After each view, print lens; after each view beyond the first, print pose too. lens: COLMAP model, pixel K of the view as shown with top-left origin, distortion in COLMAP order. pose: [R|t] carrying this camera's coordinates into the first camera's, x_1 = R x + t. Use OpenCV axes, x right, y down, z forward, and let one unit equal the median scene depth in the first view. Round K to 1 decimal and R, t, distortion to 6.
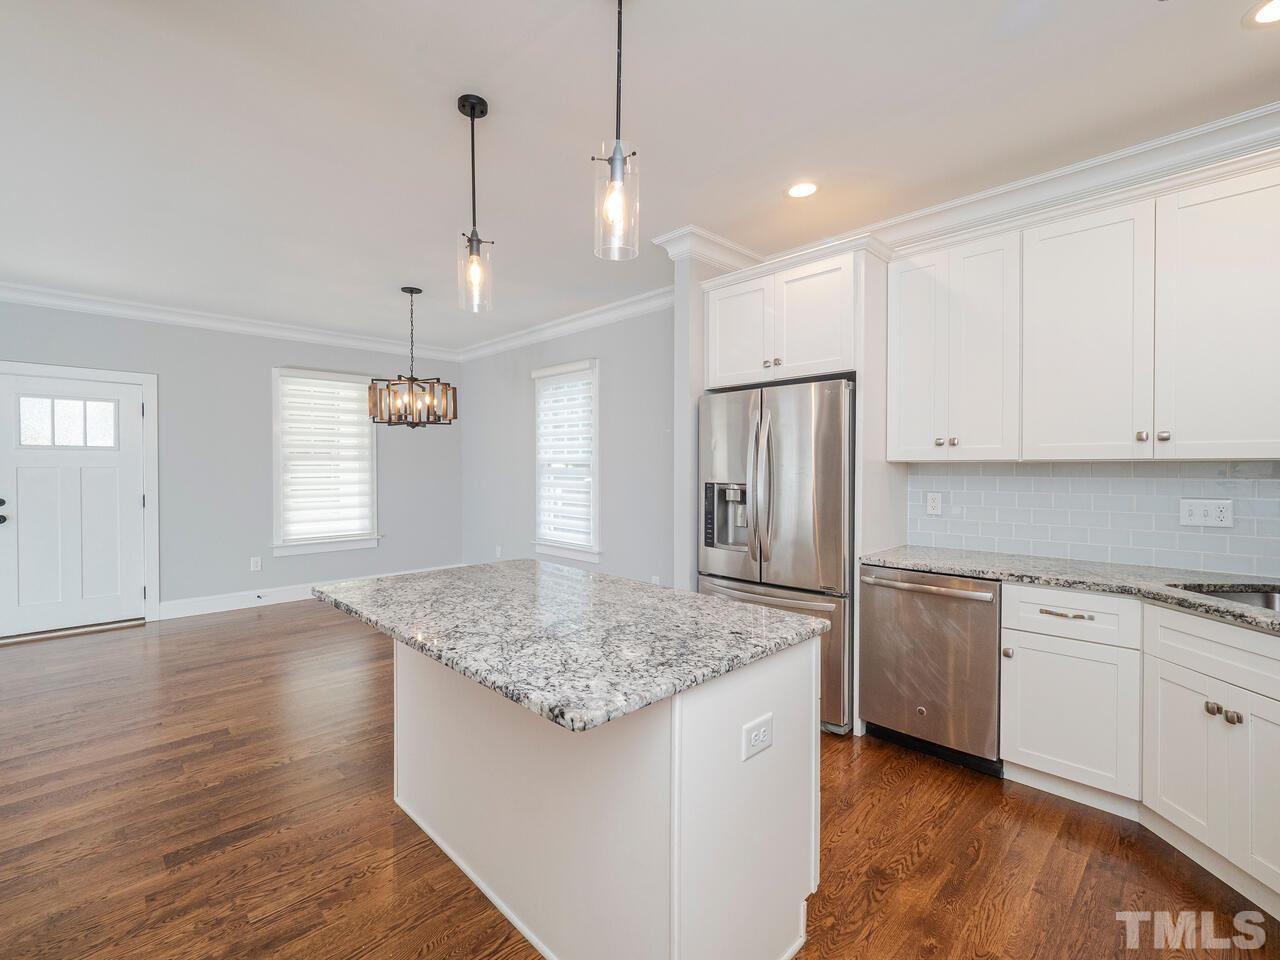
lens RADIAL K [[589.1, 0, 633.0], [0, 589.1, 471.9], [0, 0, 1]] dist [-0.013391, 0.008559]
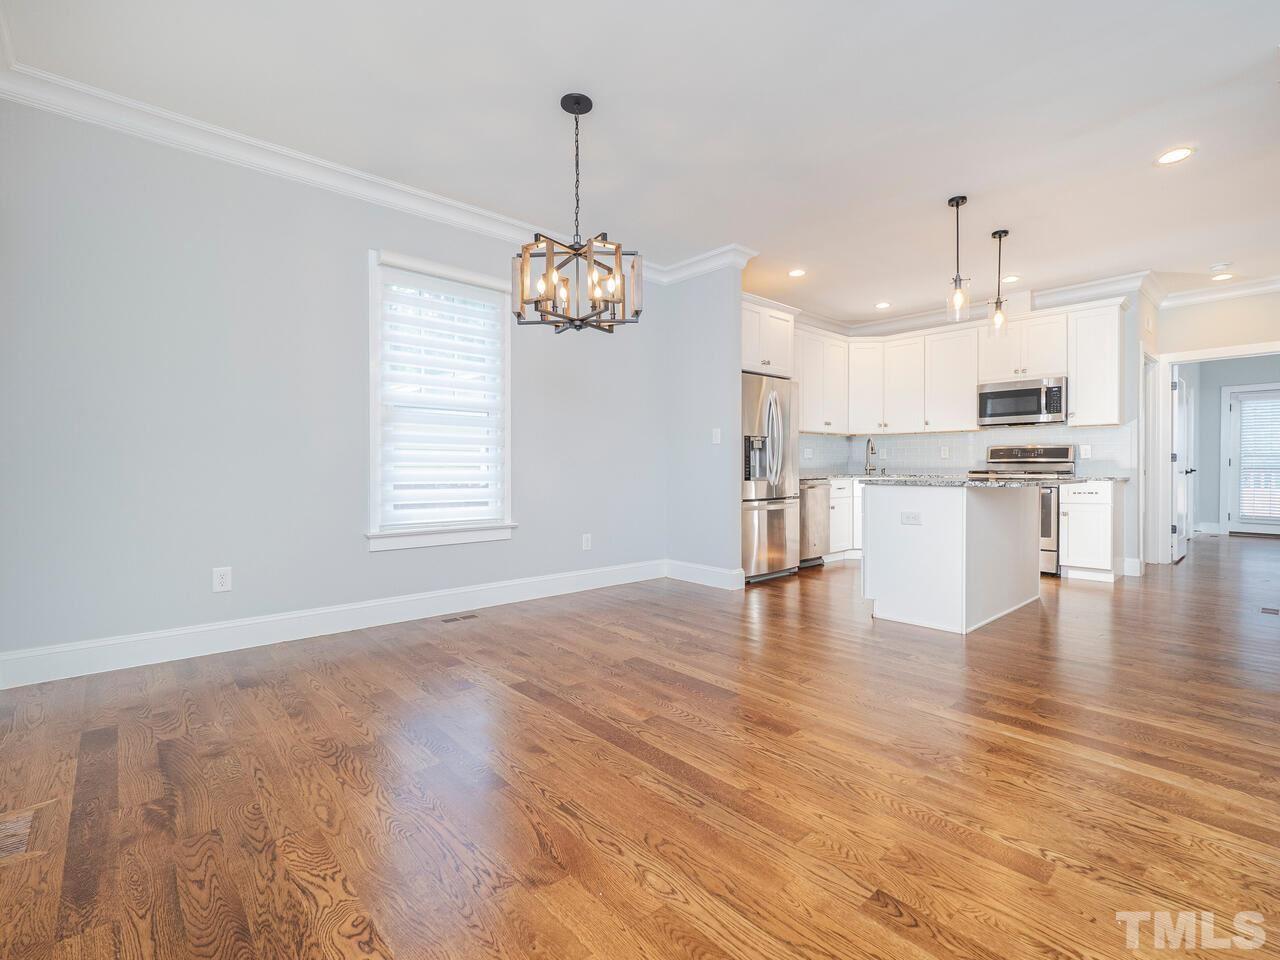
lens RADIAL K [[589.1, 0, 633.0], [0, 589.1, 471.9], [0, 0, 1]] dist [-0.013391, 0.008559]
pose [[0.046547, -0.008050, 0.998884, -2.023619], [0.012459, 0.999894, 0.007478, 0.140957], [-0.998838, 0.012097, 0.046642, 1.862812]]
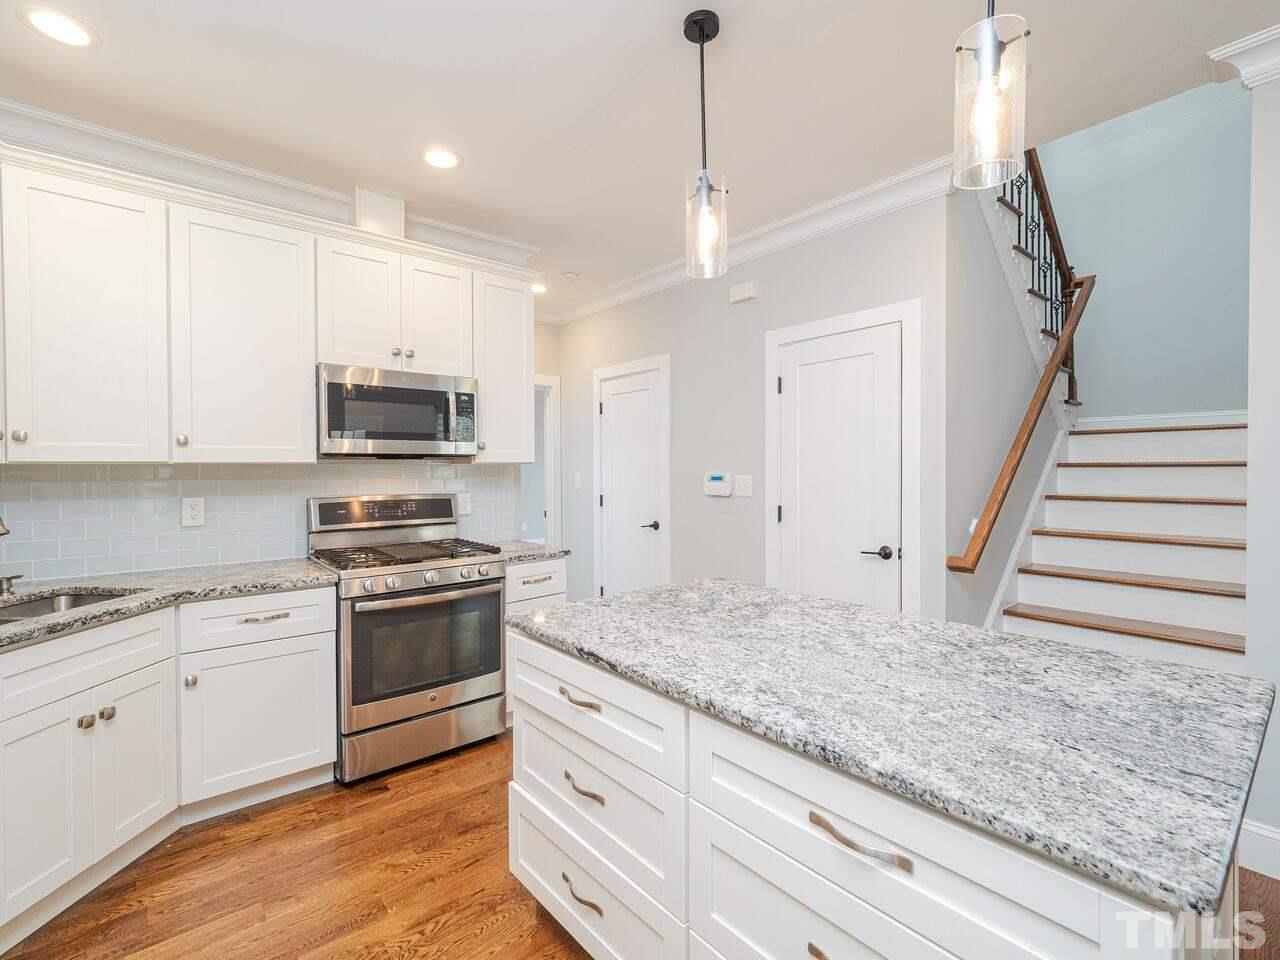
lens RADIAL K [[589.1, 0, 633.0], [0, 589.1, 471.9], [0, 0, 1]] dist [-0.013391, 0.008559]
pose [[-0.997809, 0.001739, 0.066133, 0.026592], [0.003181, 0.999759, 0.021700, -0.020007], [-0.066080, 0.021863, -0.997575, 1.555043]]
